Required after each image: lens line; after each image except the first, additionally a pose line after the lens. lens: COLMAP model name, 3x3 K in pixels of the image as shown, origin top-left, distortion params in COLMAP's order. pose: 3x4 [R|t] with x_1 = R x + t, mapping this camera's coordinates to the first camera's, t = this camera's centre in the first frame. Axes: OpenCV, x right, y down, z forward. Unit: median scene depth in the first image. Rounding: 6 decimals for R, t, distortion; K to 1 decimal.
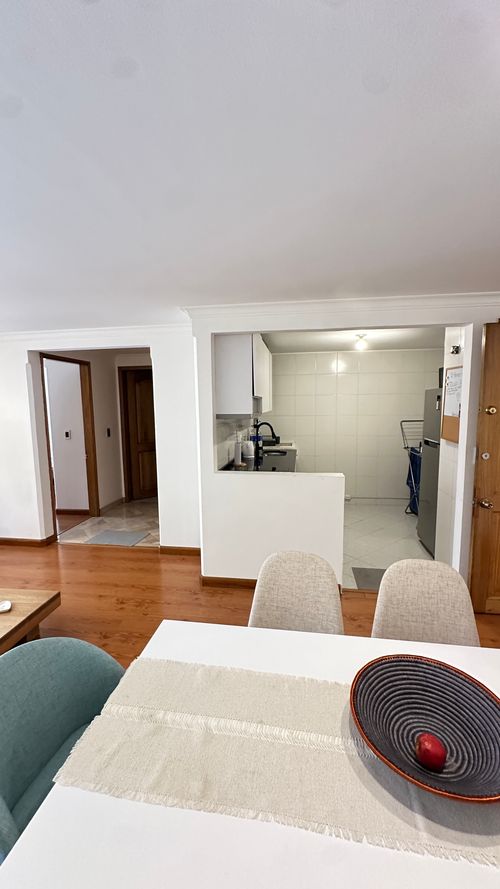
lens RADIAL K [[355.1, 0, 250.0], [0, 355.1, 444.5], [0, 0, 1]] dist [-0.000177, -0.000173]
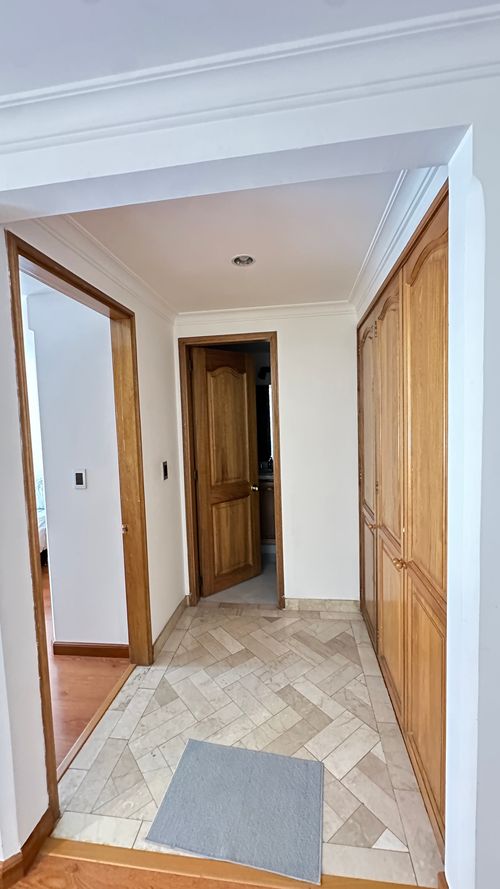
lens RADIAL K [[360.0, 0, 250.0], [0, 360.0, 444.5], [0, 0, 1]] dist [-0.002176, -0.000052]
pose [[0.999655, -0.026164, 0.002357, -0.295826], [0.026253, 0.998191, -0.054091, -0.041264], [-0.000937, 0.054135, 0.998533, 0.536348]]
